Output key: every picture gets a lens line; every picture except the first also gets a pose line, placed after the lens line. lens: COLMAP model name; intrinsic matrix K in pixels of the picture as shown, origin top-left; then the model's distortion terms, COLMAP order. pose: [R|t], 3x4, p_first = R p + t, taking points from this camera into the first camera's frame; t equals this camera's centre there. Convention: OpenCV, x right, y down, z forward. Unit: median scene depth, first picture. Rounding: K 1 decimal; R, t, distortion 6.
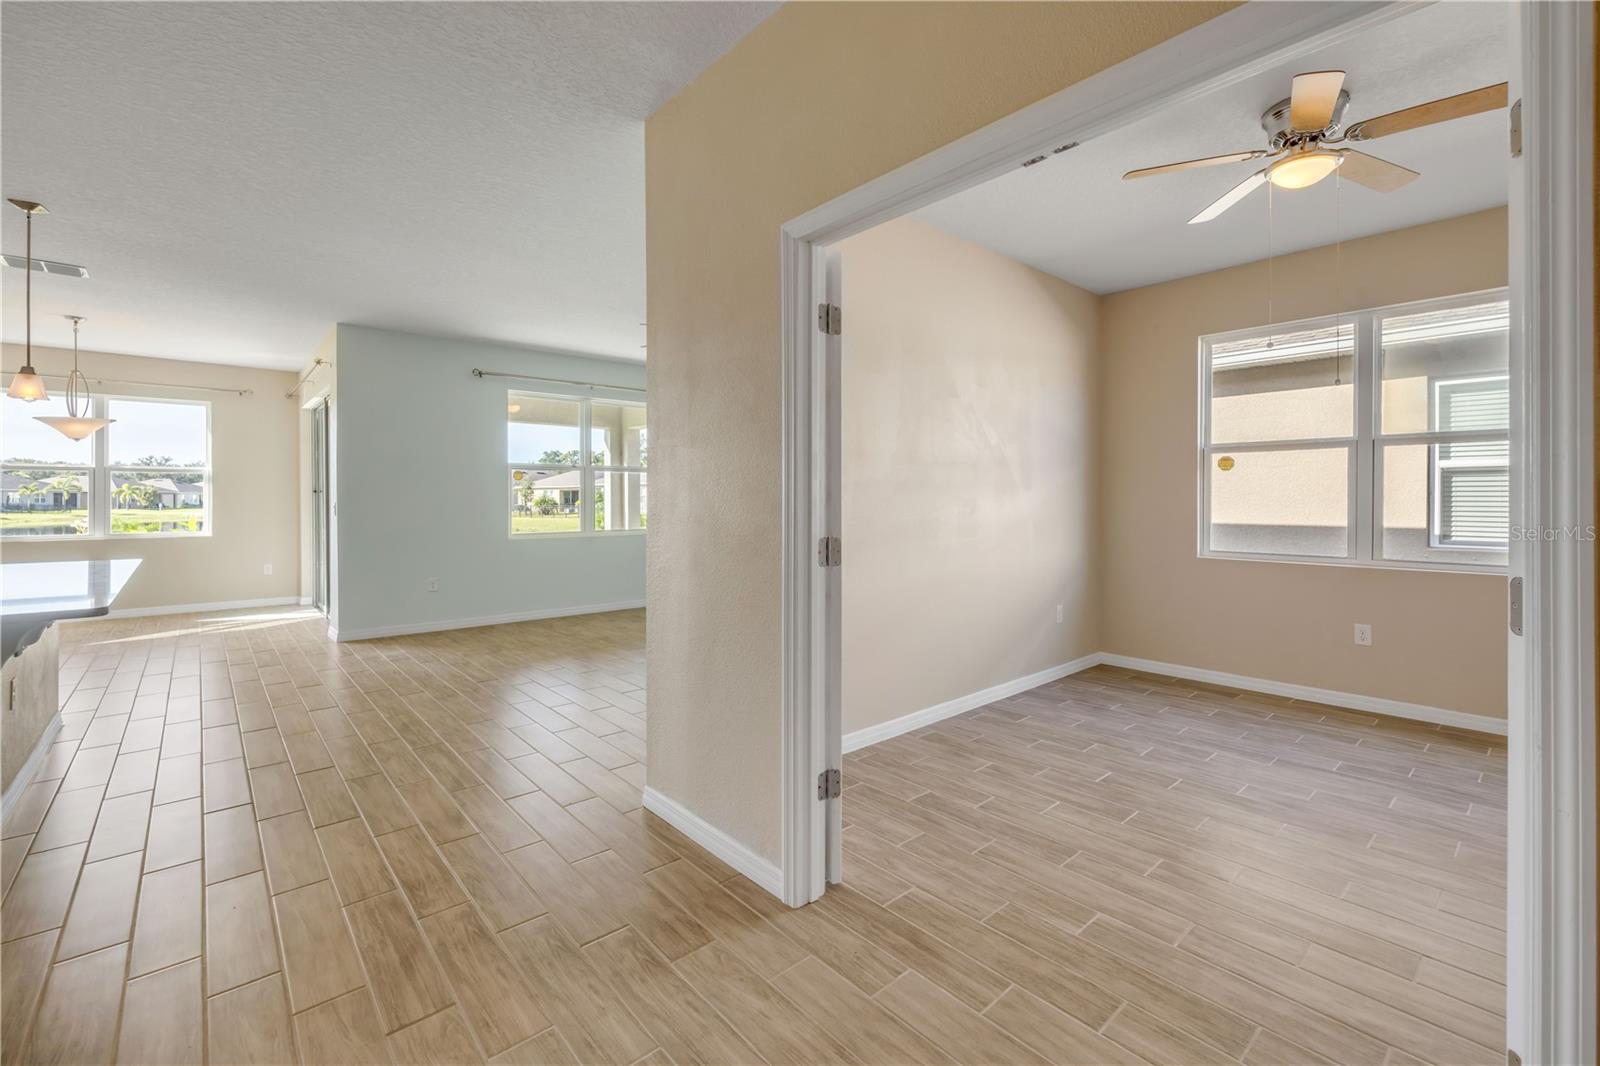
lens RADIAL K [[671.8, 0, 795.3], [0, 671.8, 500.3], [0, 0, 1]] dist [0.001816, -0.000219]
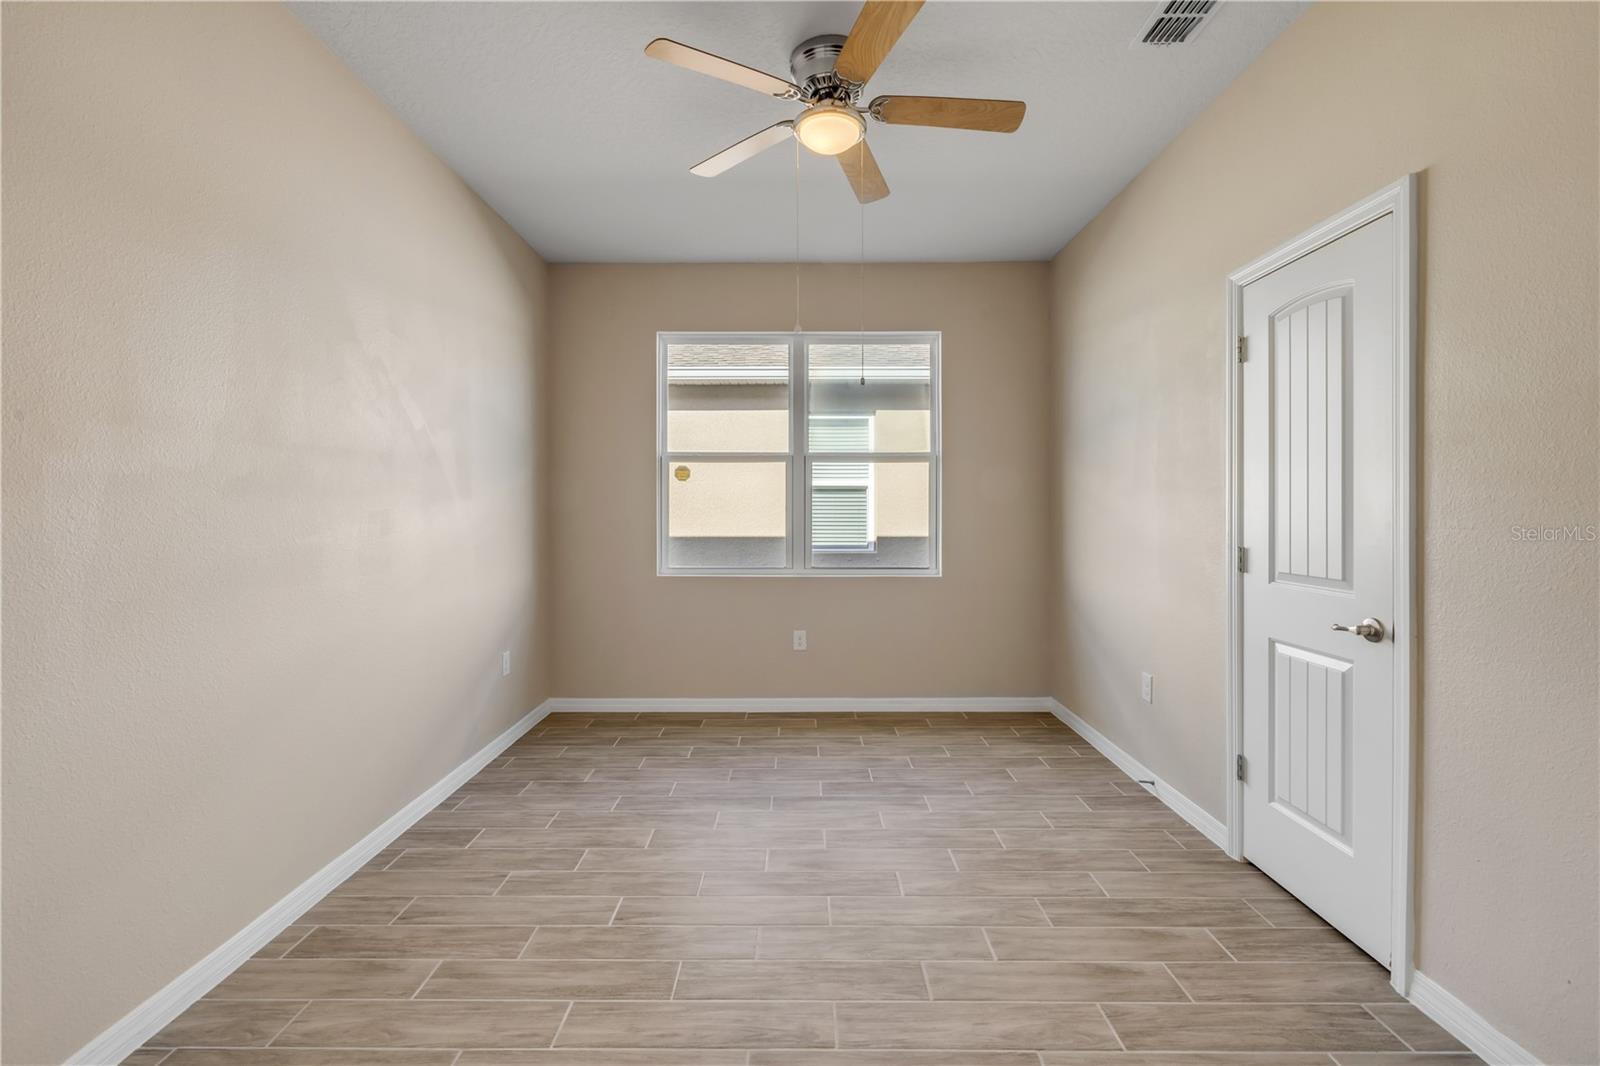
lens RADIAL K [[671.8, 0, 792.1], [0, 671.8, 517.0], [0, 0, 1]] dist [0.001816, -0.000219]
pose [[0.659849, -0.005606, 0.751378, 0.048906], [0.000935, 0.999978, 0.006639, -0.000431], [-0.751398, -0.003678, 0.659839, 0.339424]]
